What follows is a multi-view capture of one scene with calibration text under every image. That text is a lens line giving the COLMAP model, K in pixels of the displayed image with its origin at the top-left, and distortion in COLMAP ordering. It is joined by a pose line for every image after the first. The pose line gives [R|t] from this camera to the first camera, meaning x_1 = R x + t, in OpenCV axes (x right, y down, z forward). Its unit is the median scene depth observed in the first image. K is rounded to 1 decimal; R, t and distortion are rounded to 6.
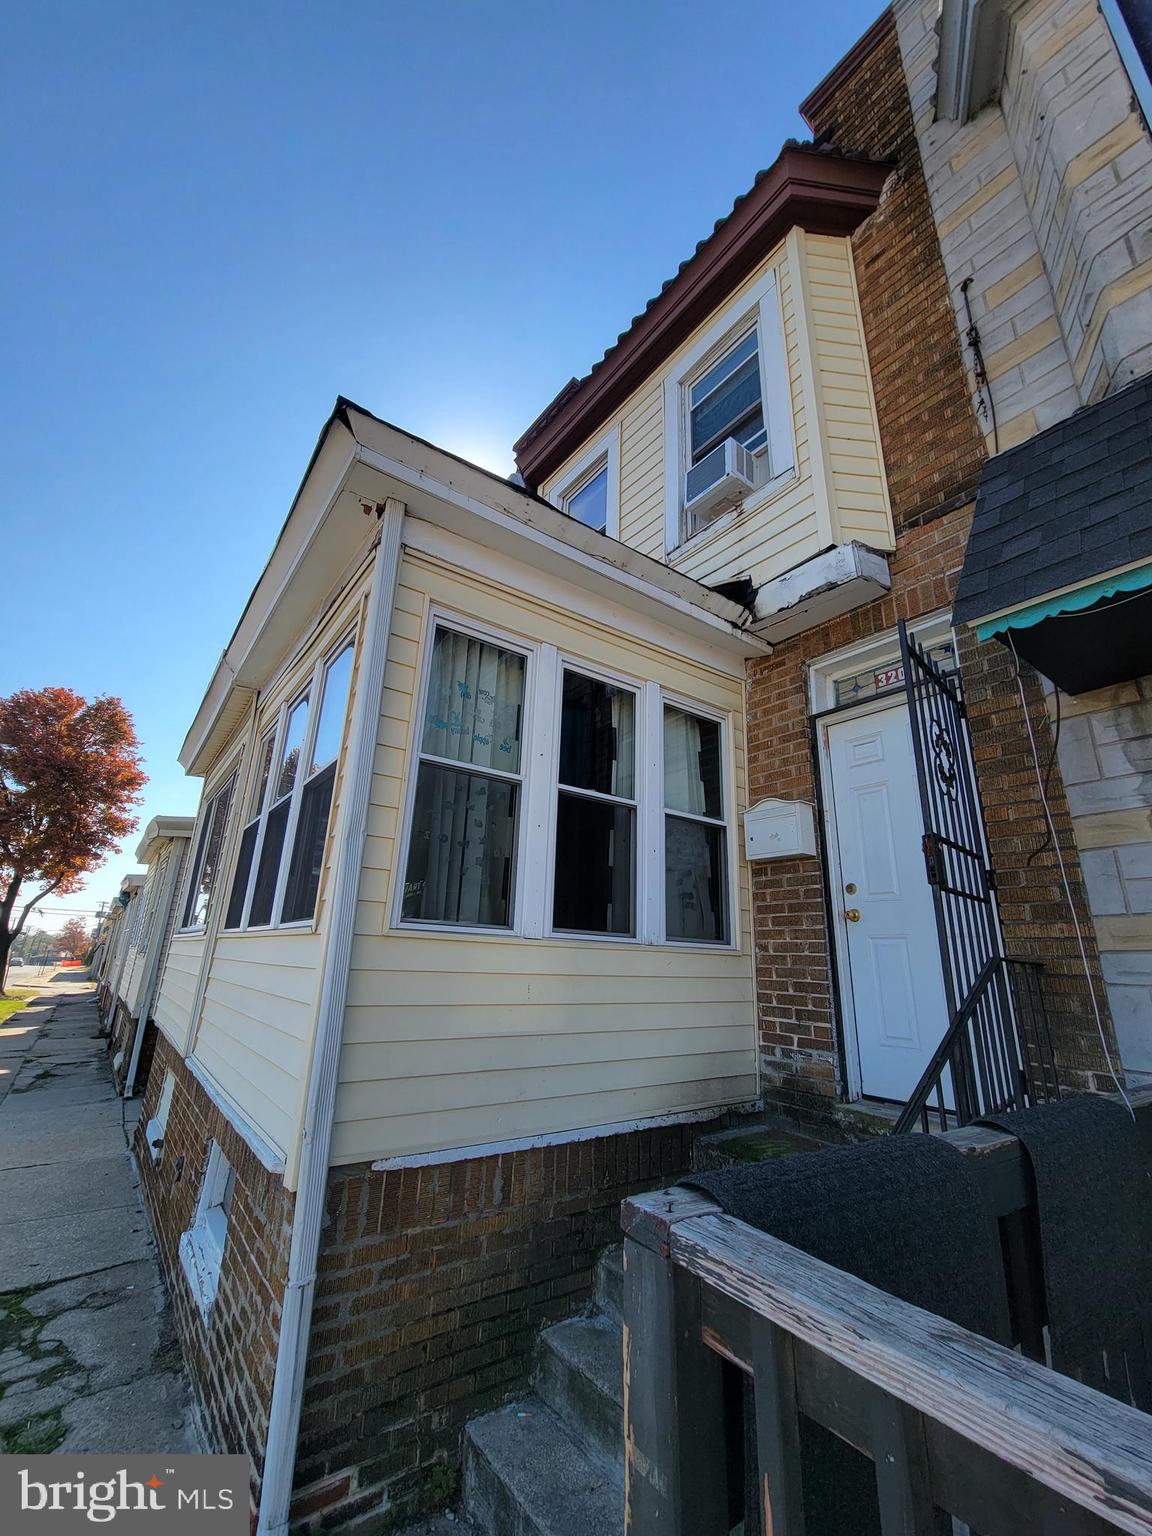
lens RADIAL K [[628.3, 0, 569.9], [0, 628.3, 761.7], [0, 0, 1]] dist [-0.003759, -0.000638]
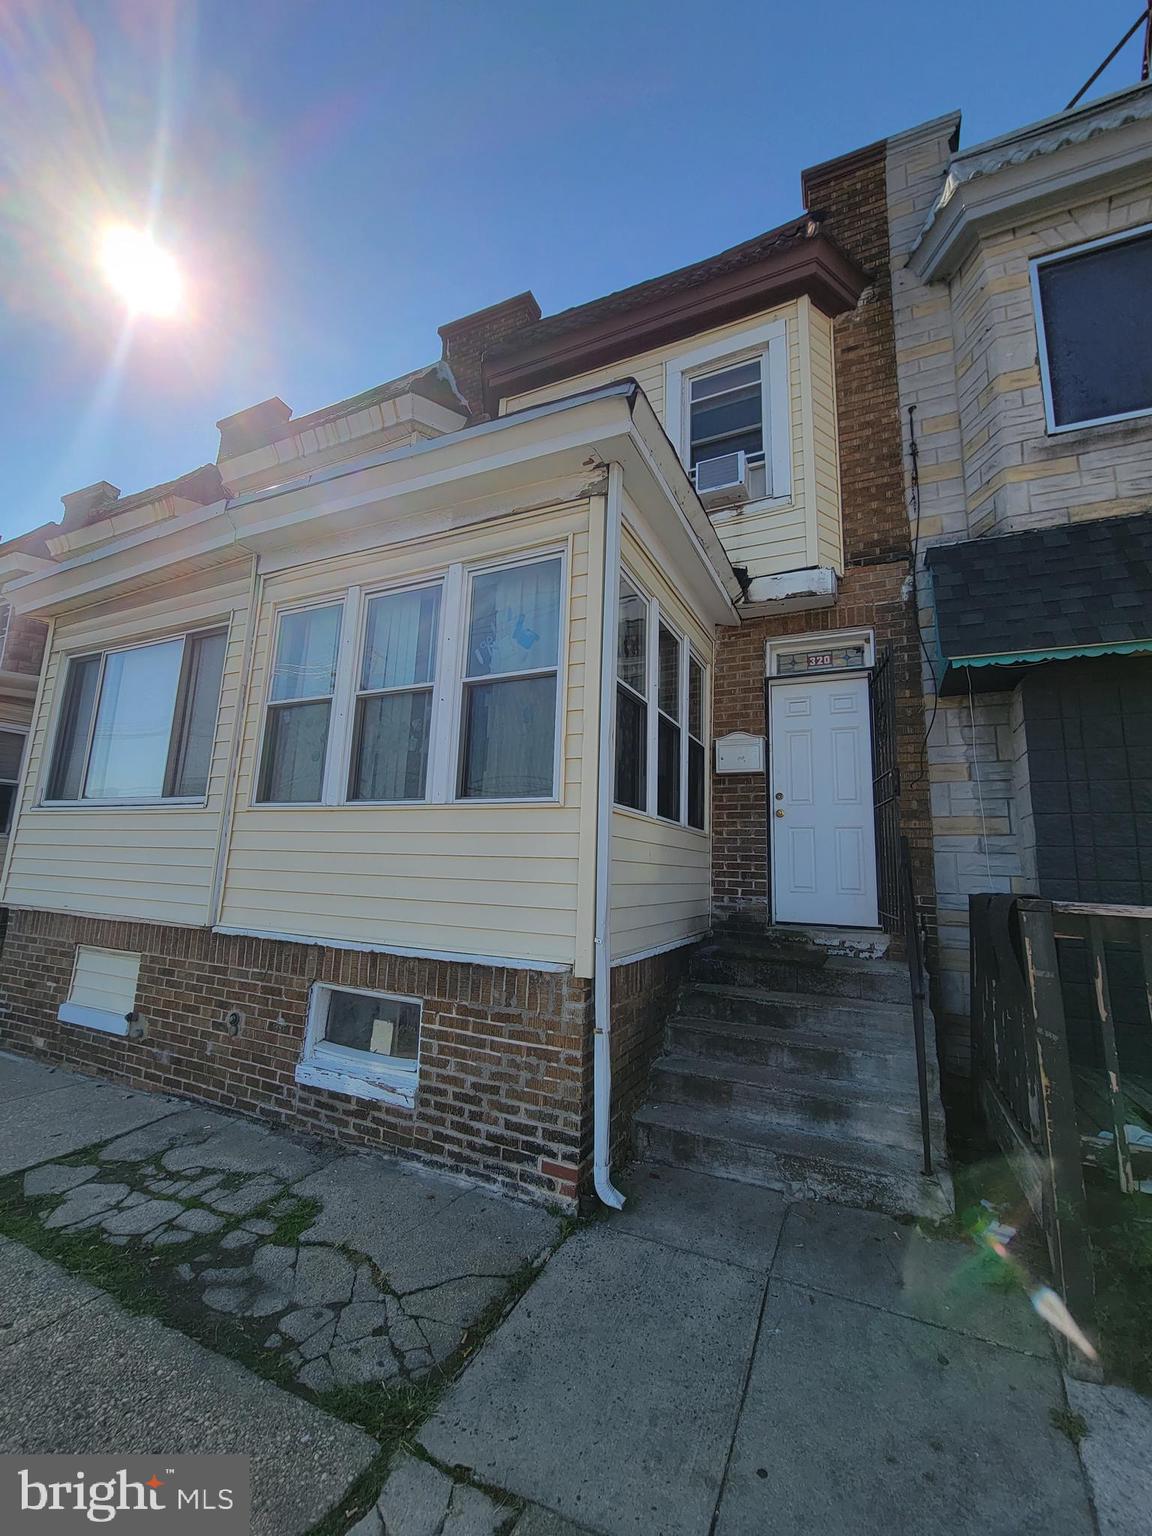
lens RADIAL K [[628.3, 0, 570.5], [0, 628.3, 762.5], [0, 0, 1]] dist [-0.003759, -0.000638]
pose [[0.884019, 0.078360, 0.460835, -0.702238], [-0.147547, 0.982226, 0.116023, 0.019064], [-0.443553, -0.170562, 0.879869, -0.103515]]
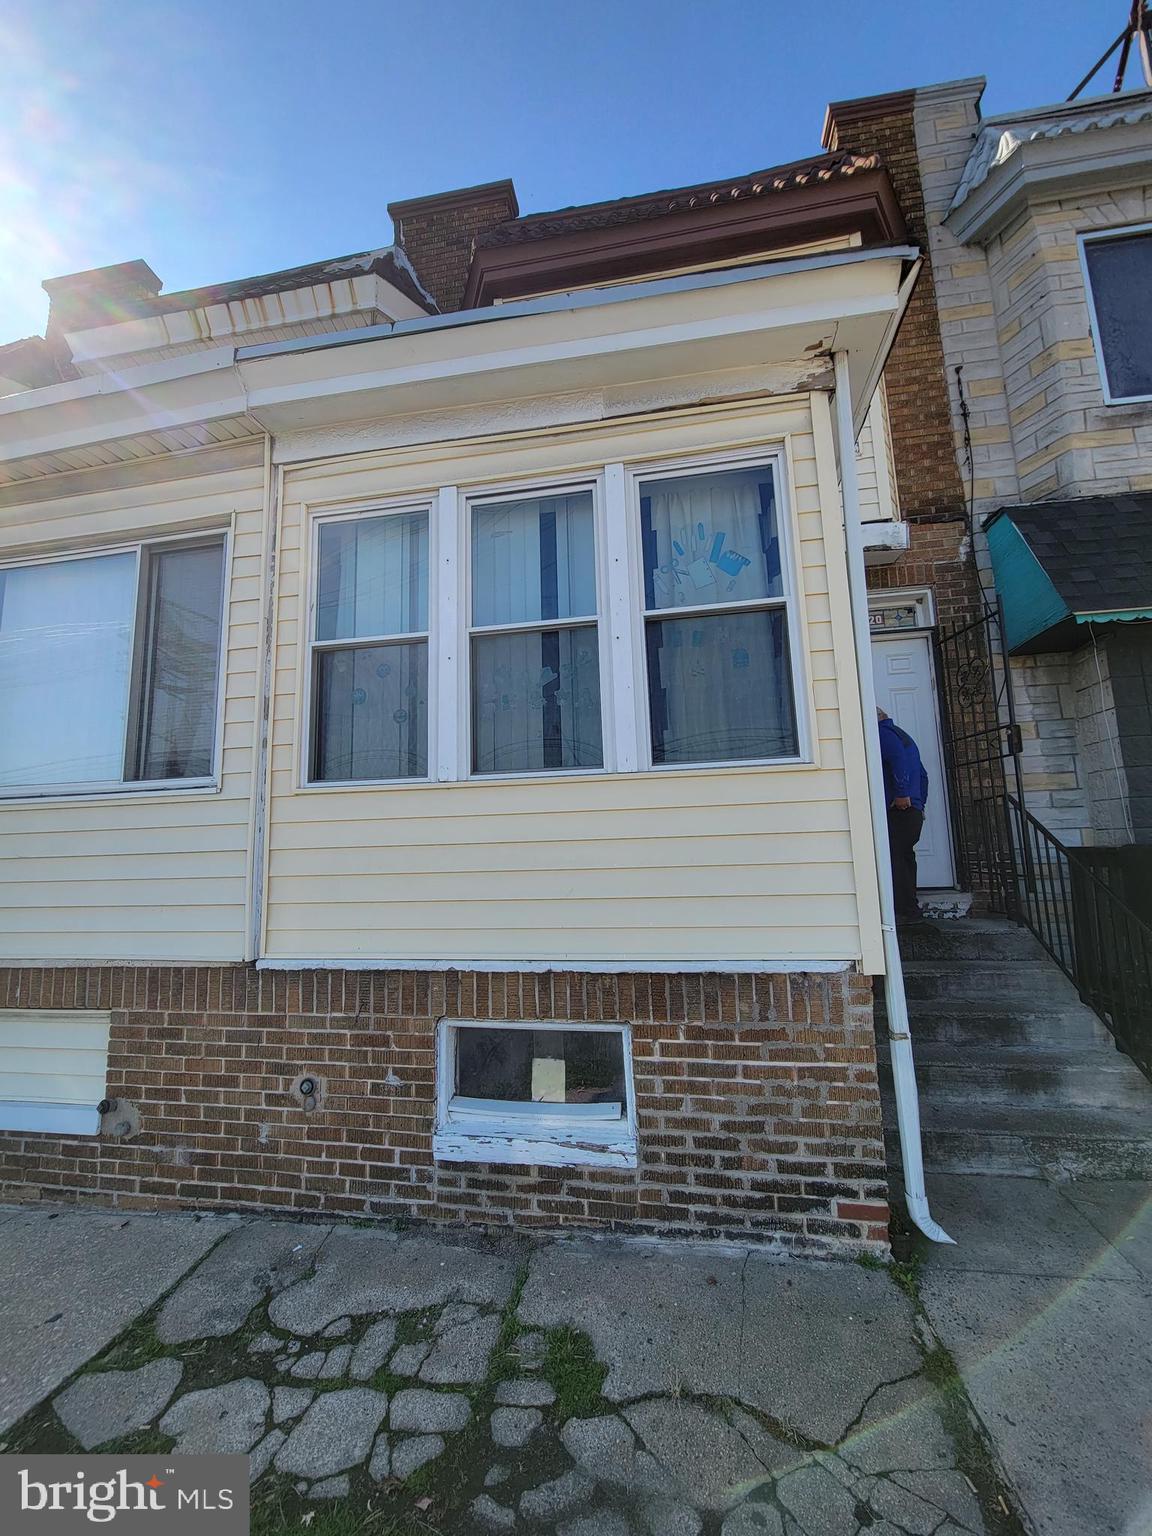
lens RADIAL K [[628.3, 0, 570.0], [0, 628.3, 762.8], [0, 0, 1]] dist [-0.003759, -0.000638]
pose [[0.724769, 0.042653, 0.687671, -1.010730], [-0.157492, 0.981913, 0.105084, 0.151642], [-0.670751, -0.184464, 0.718377, 0.362574]]
